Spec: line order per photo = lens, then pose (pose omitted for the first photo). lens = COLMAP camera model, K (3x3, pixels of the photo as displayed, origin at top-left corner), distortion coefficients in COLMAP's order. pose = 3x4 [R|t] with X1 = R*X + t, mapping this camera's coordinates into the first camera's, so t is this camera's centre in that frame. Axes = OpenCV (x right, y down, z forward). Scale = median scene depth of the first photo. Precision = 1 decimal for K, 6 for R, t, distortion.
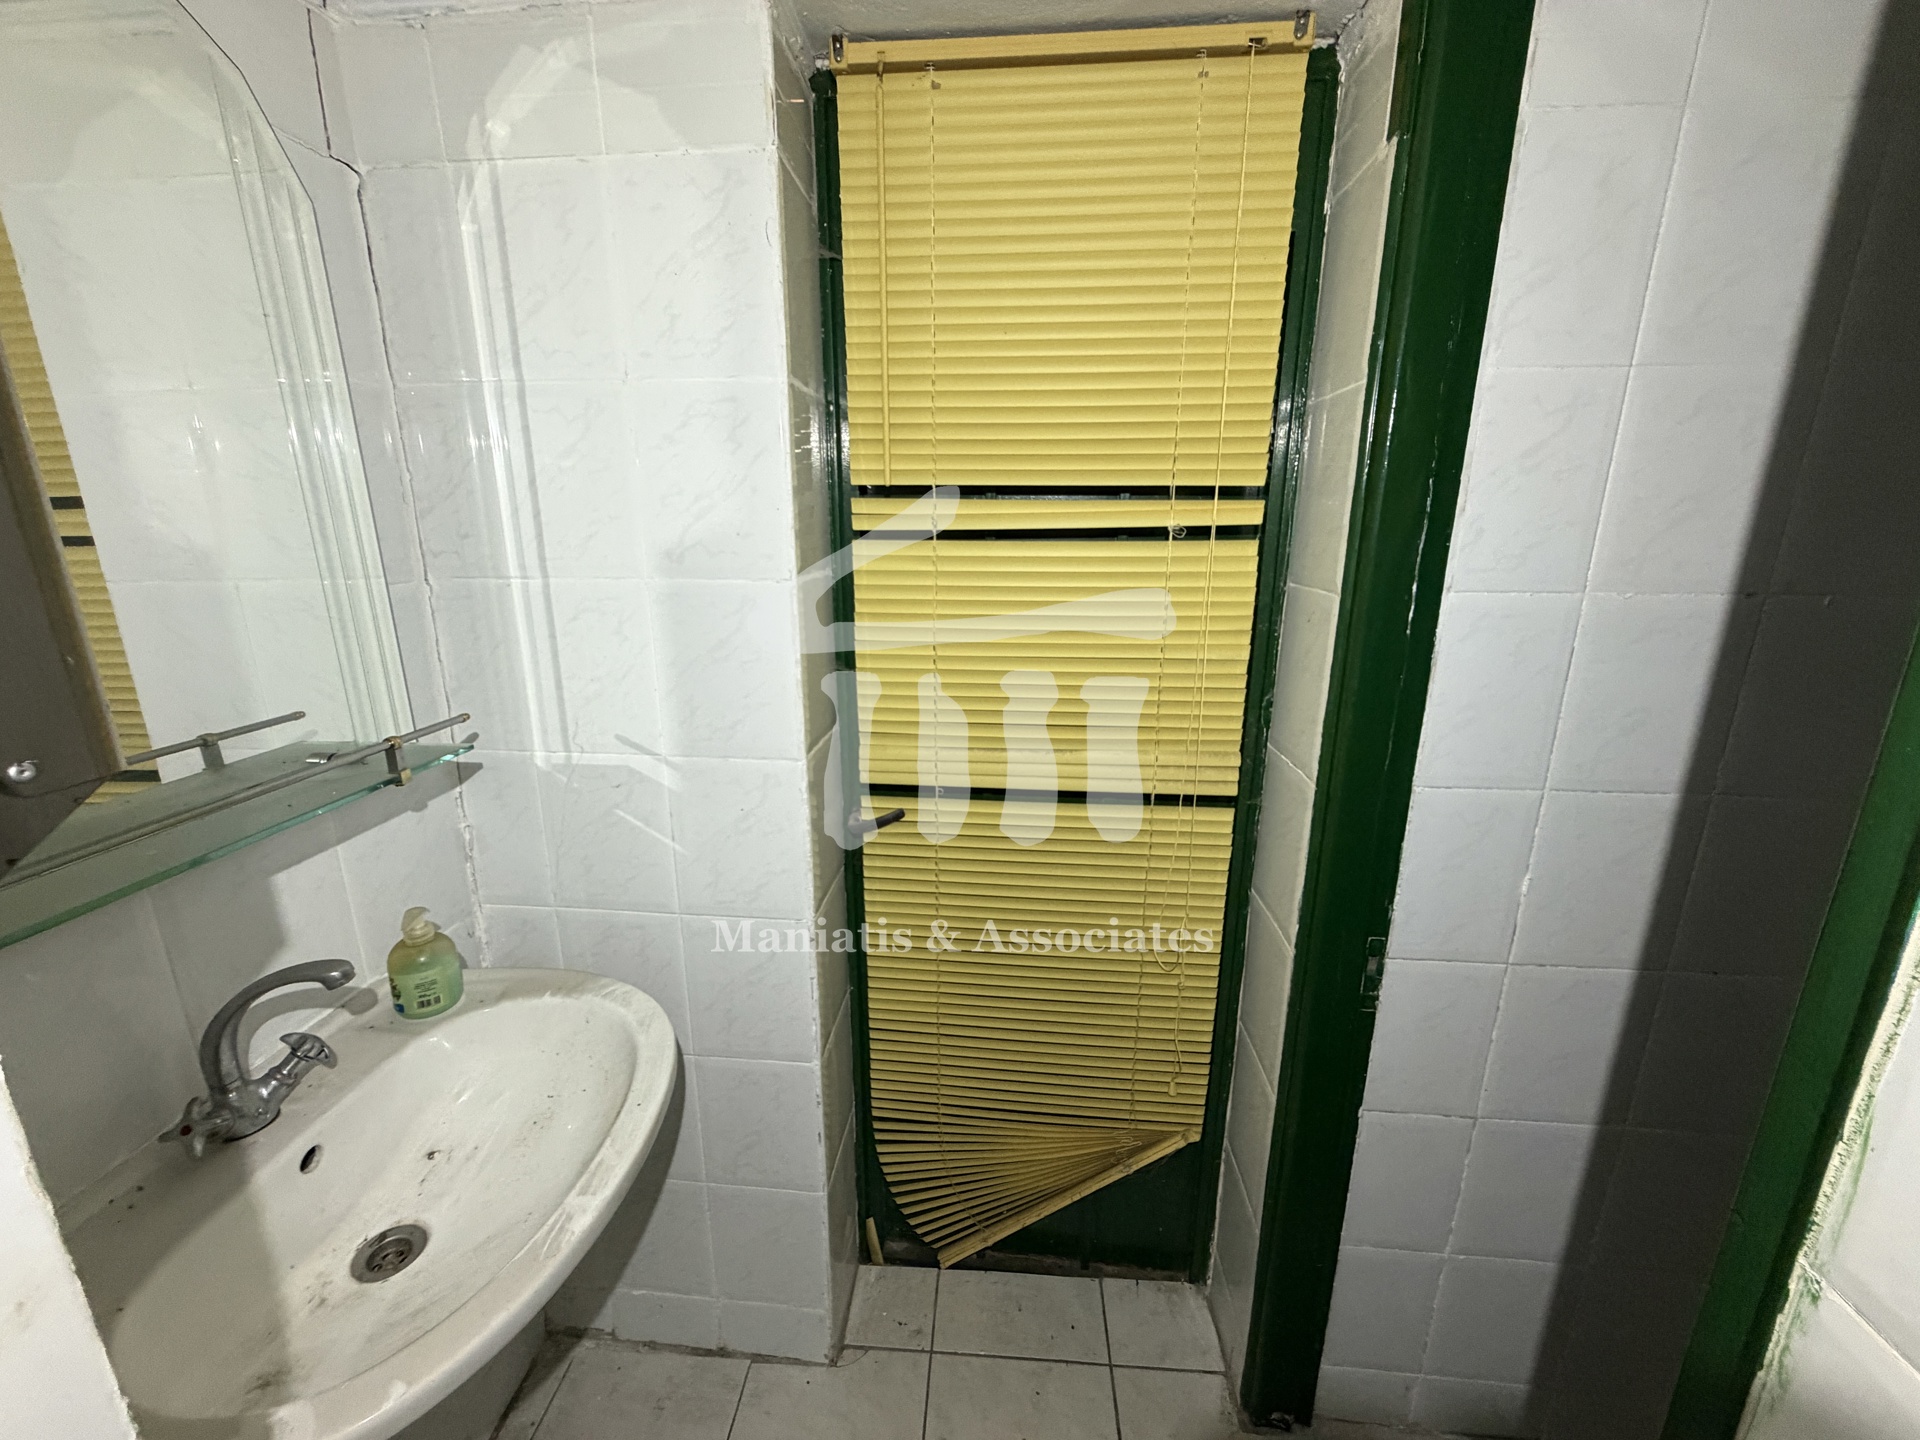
lens RADIAL K [[772.8, 0, 948.0], [0, 772.8, 711.0], [0, 0, 1]] dist [0.000945, 0.000019]
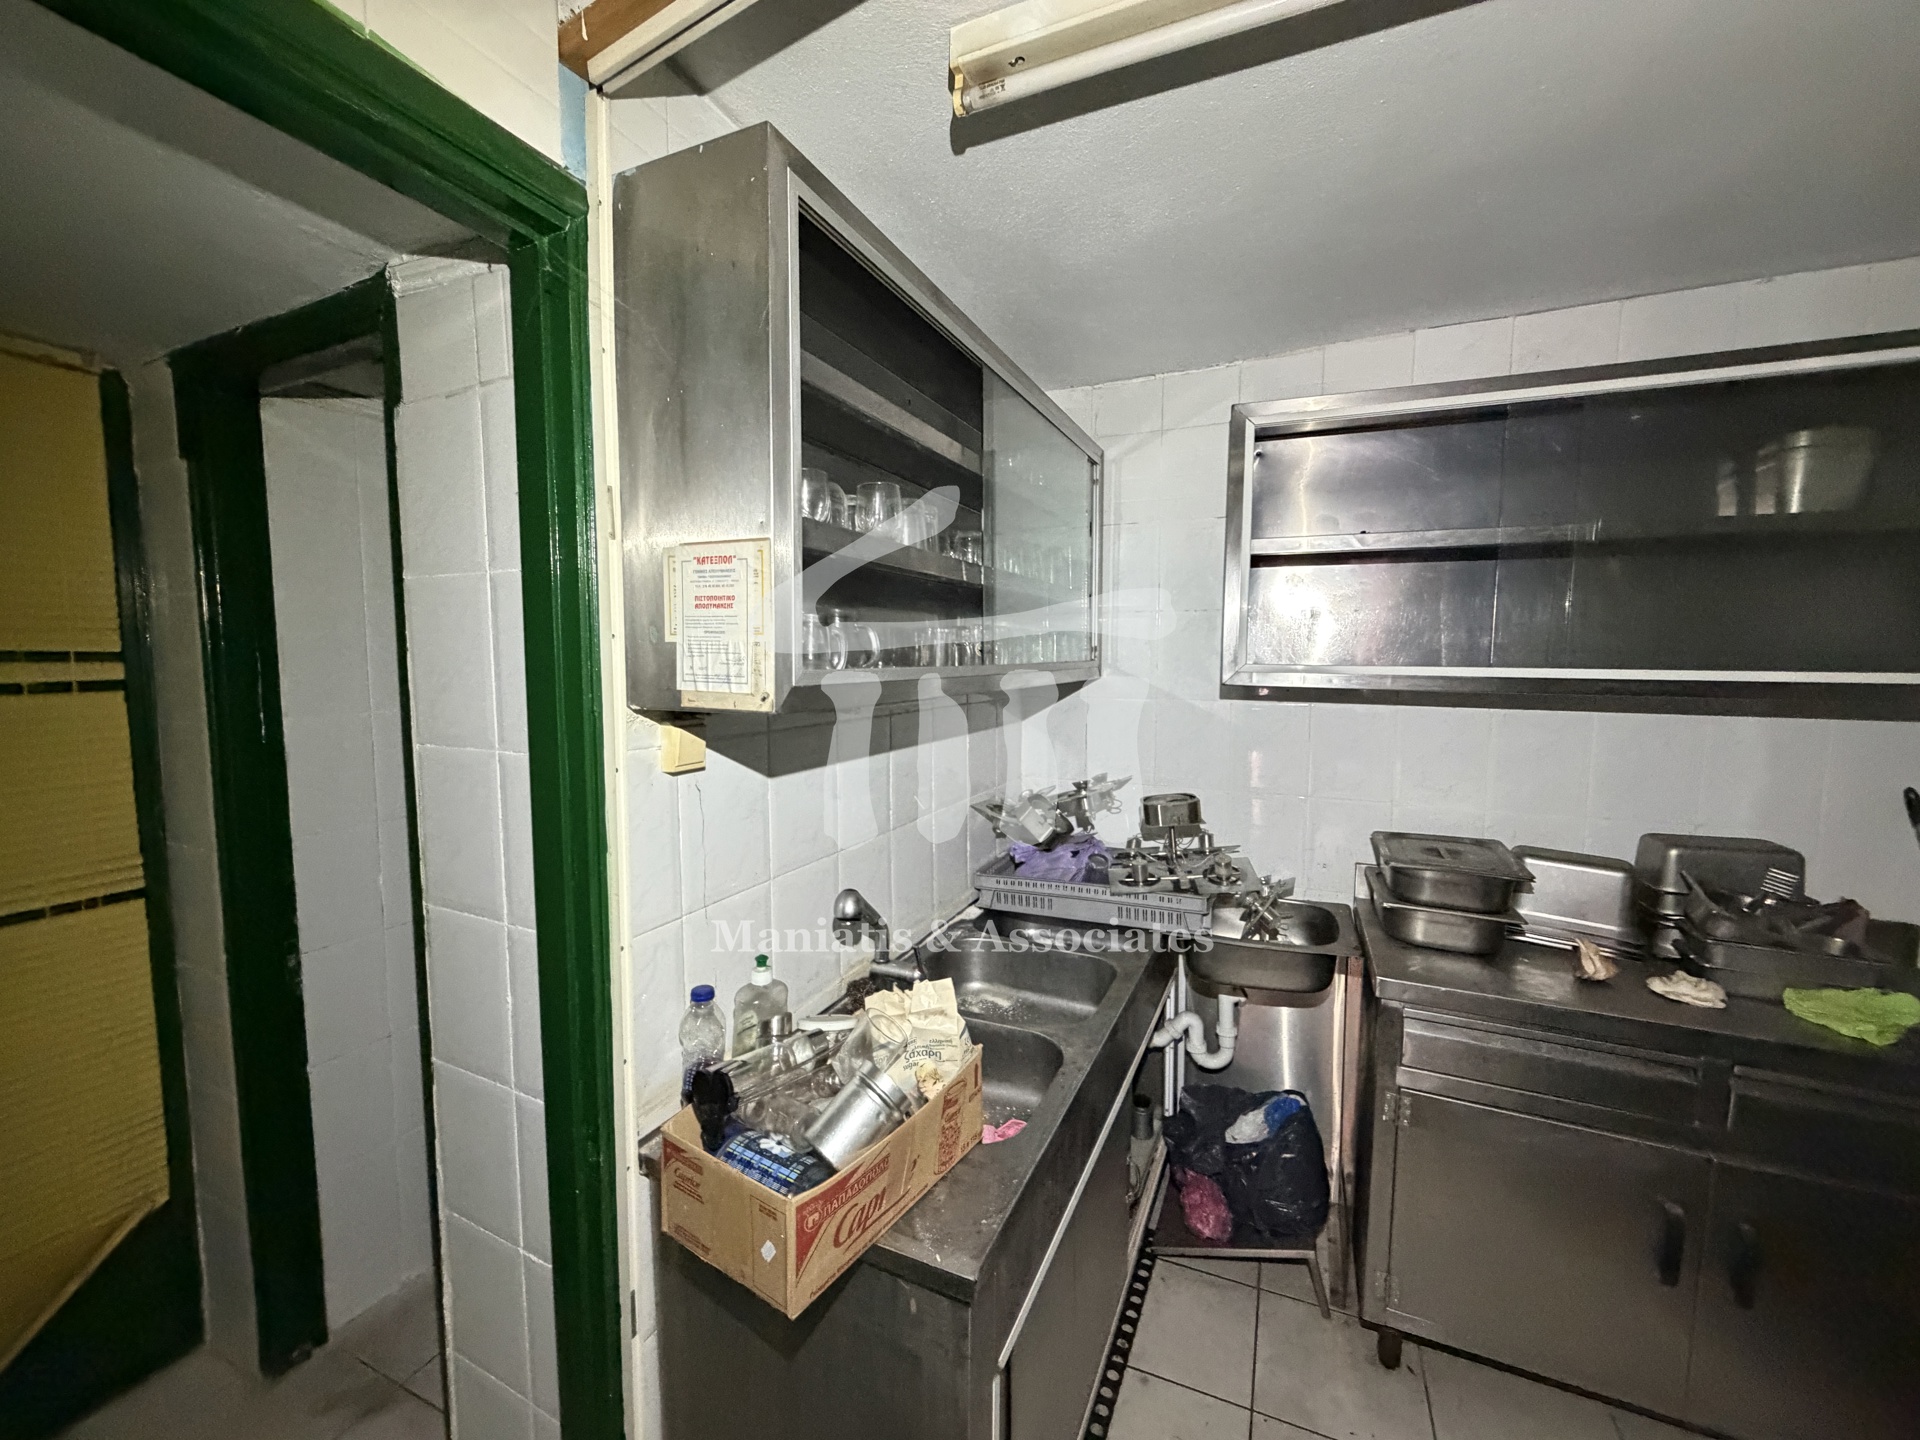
lens RADIAL K [[772.8, 0, 945.6], [0, 772.8, 720.6], [0, 0, 1]] dist [0.000945, 0.000019]
pose [[0.333335, -0.076773, 0.939678, -0.387734], [0.238307, 0.971176, -0.005189, 0.175628], [-0.912194, 0.225661, 0.342022, -0.748013]]
